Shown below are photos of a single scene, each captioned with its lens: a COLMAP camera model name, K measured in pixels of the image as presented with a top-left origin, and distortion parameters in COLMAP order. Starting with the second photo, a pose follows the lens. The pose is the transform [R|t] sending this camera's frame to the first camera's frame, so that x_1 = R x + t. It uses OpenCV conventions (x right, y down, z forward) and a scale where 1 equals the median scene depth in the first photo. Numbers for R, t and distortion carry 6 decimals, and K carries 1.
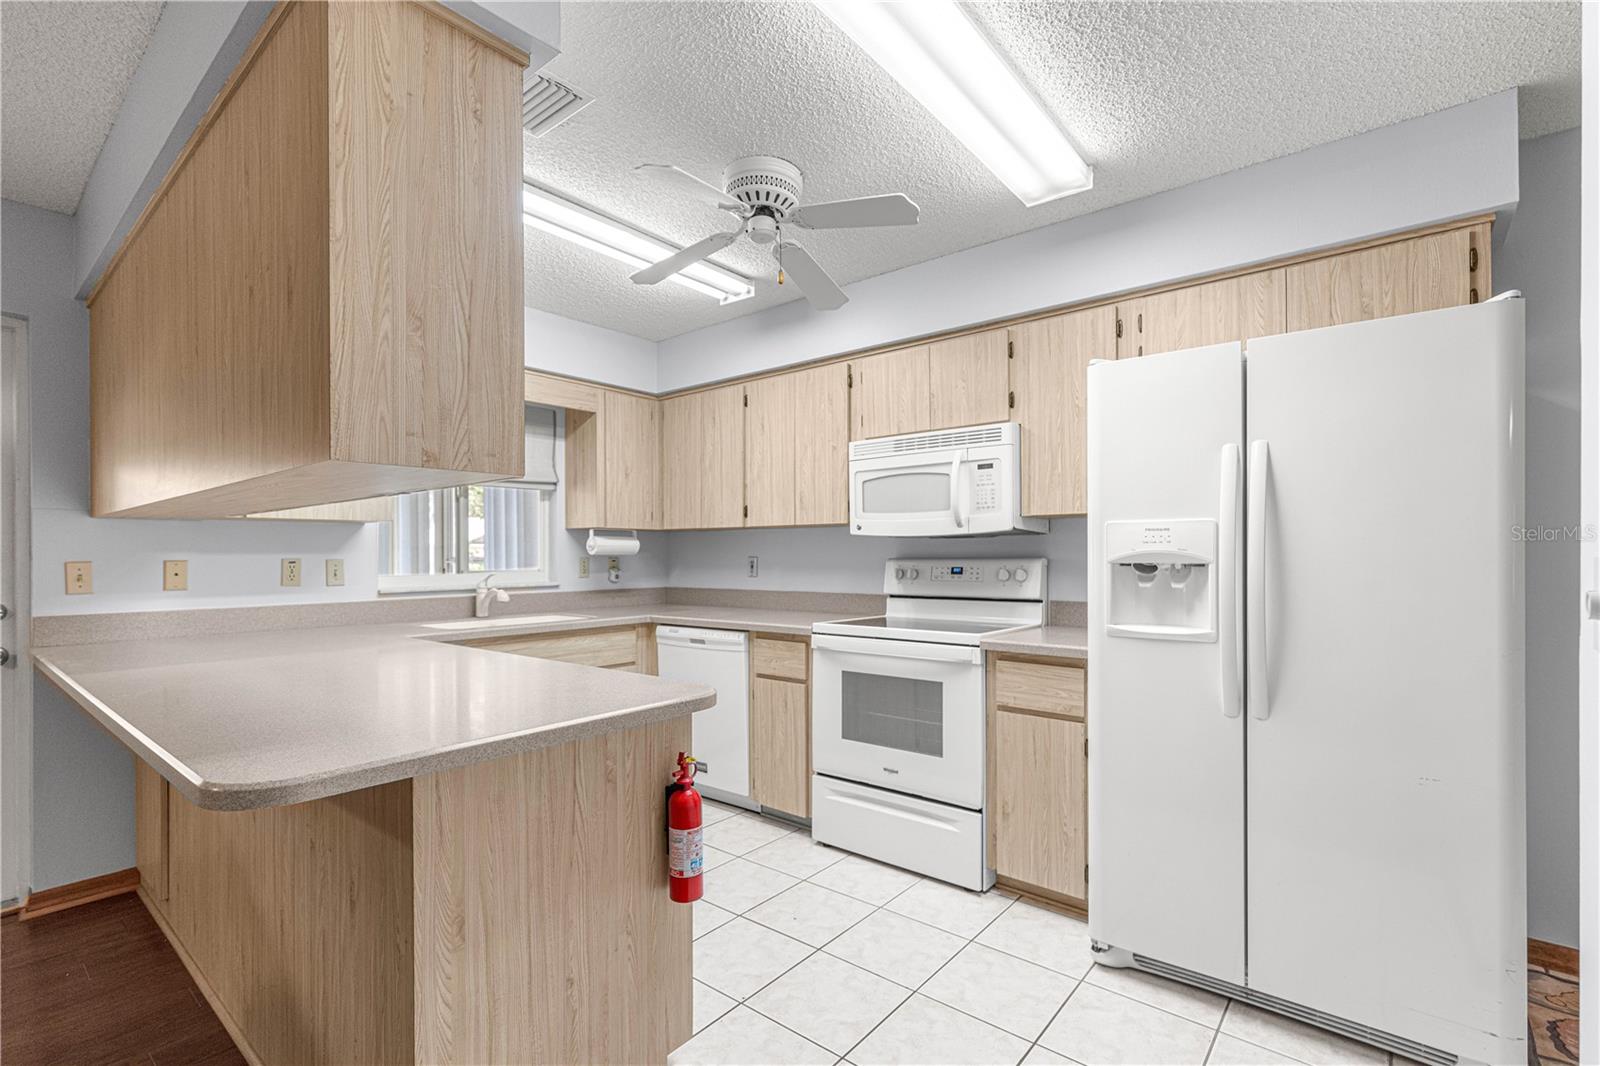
lens RADIAL K [[716.5, 0, 824.1], [0, 716.5, 552.0], [0, 0, 1]] dist [-0.002140, 0.000502]
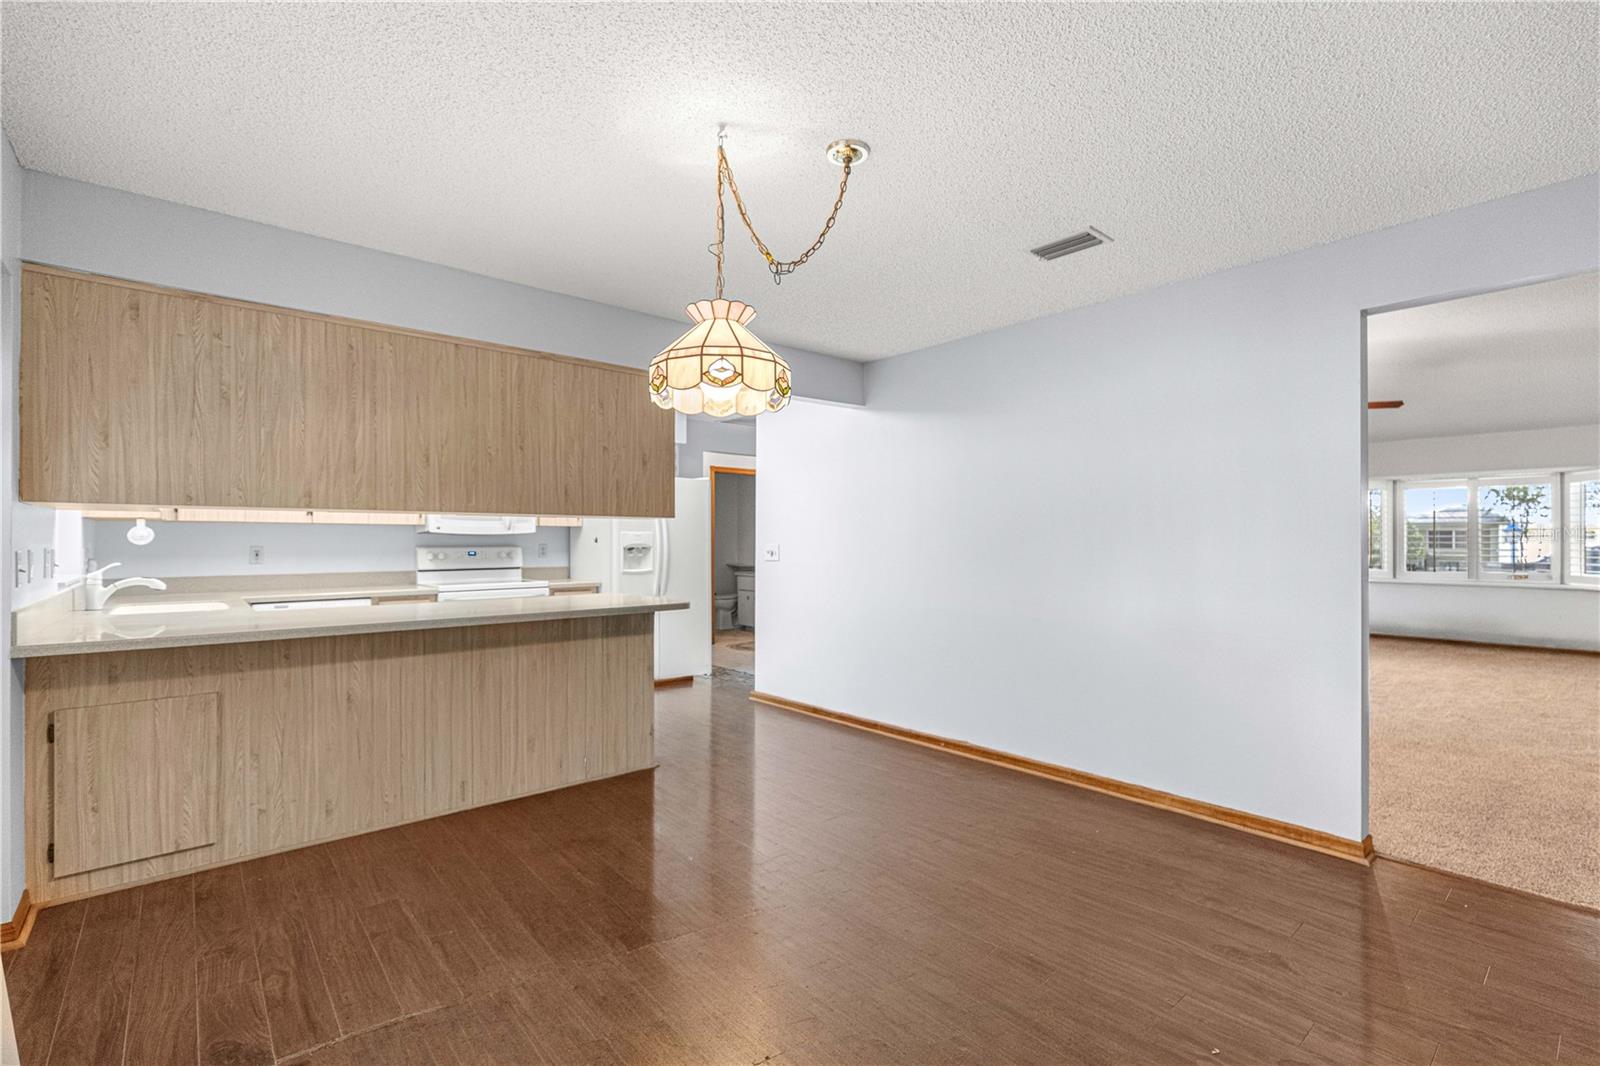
lens RADIAL K [[716.5, 0, 808.6], [0, 716.5, 539.2], [0, 0, 1]] dist [-0.002140, 0.000502]
pose [[0.167884, 0.006575, 0.985785, -1.592651], [-0.001489, 0.999978, -0.006416, 0.001010], [-0.985806, -0.000390, 0.167891, -0.119121]]
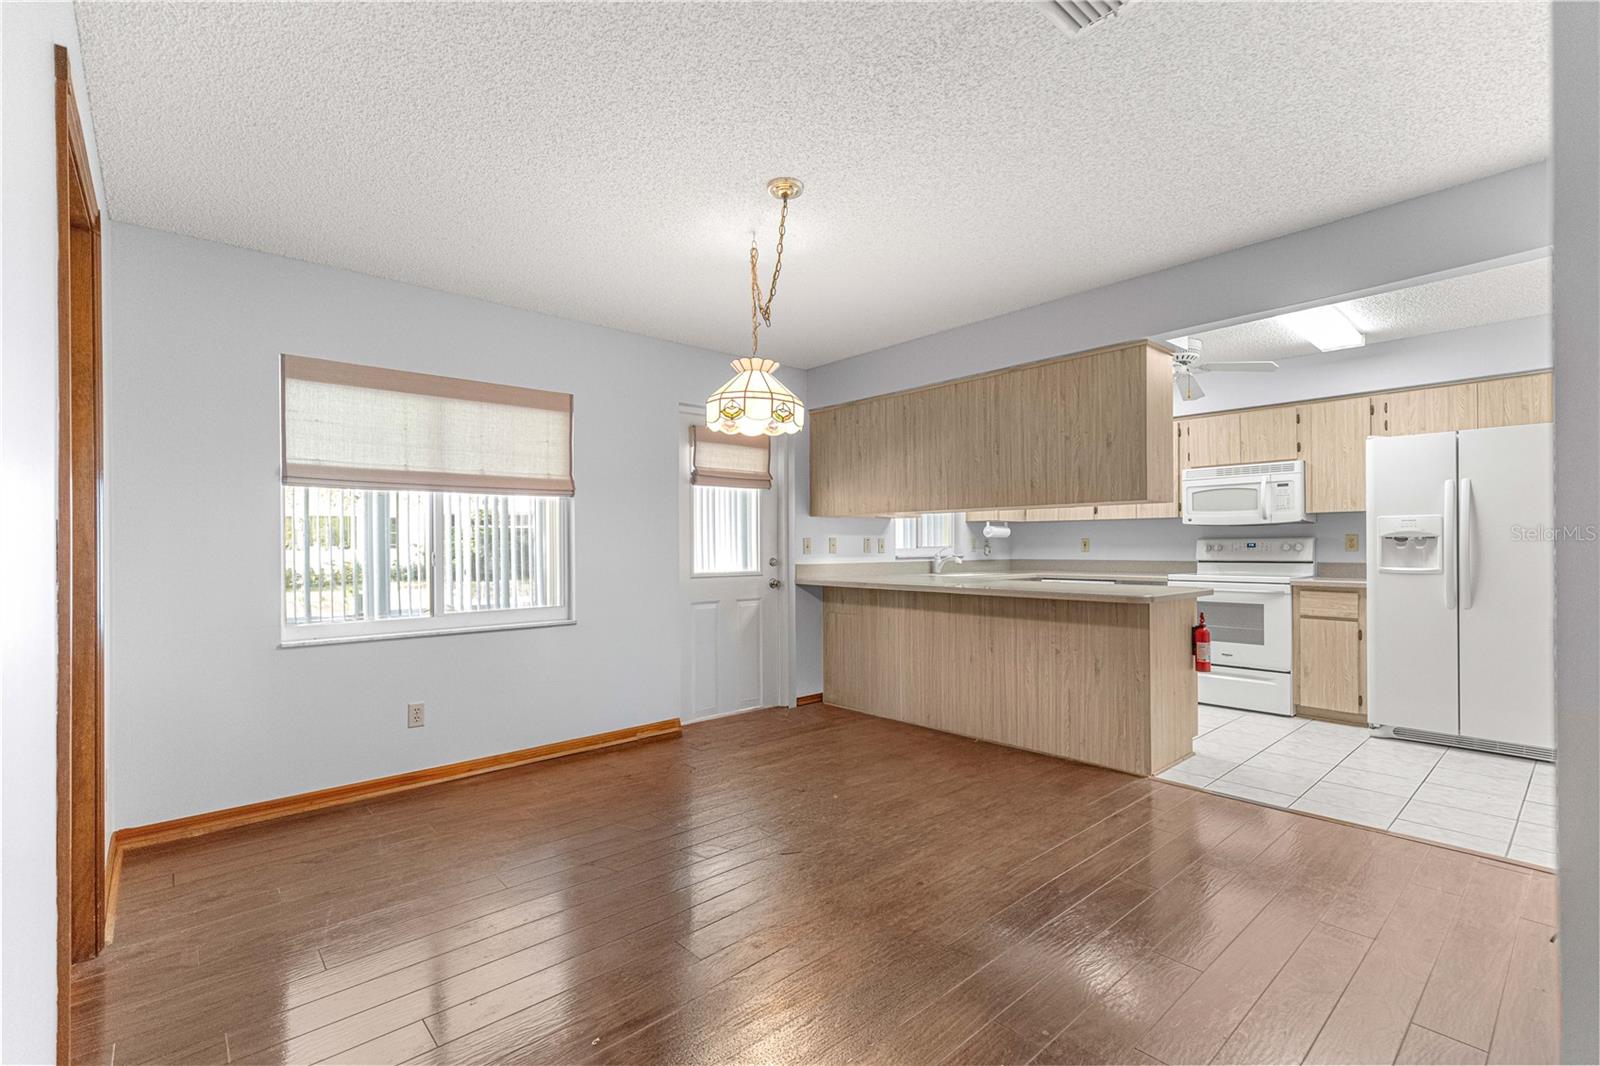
lens RADIAL K [[716.5, 0, 811.6], [0, 716.5, 540.7], [0, 0, 1]] dist [-0.002140, 0.000502]
pose [[0.987258, -0.000032, -0.159125, -0.638229], [-0.000641, 0.999991, -0.004180, 0.025996], [0.159124, 0.004229, 0.987250, -0.924356]]
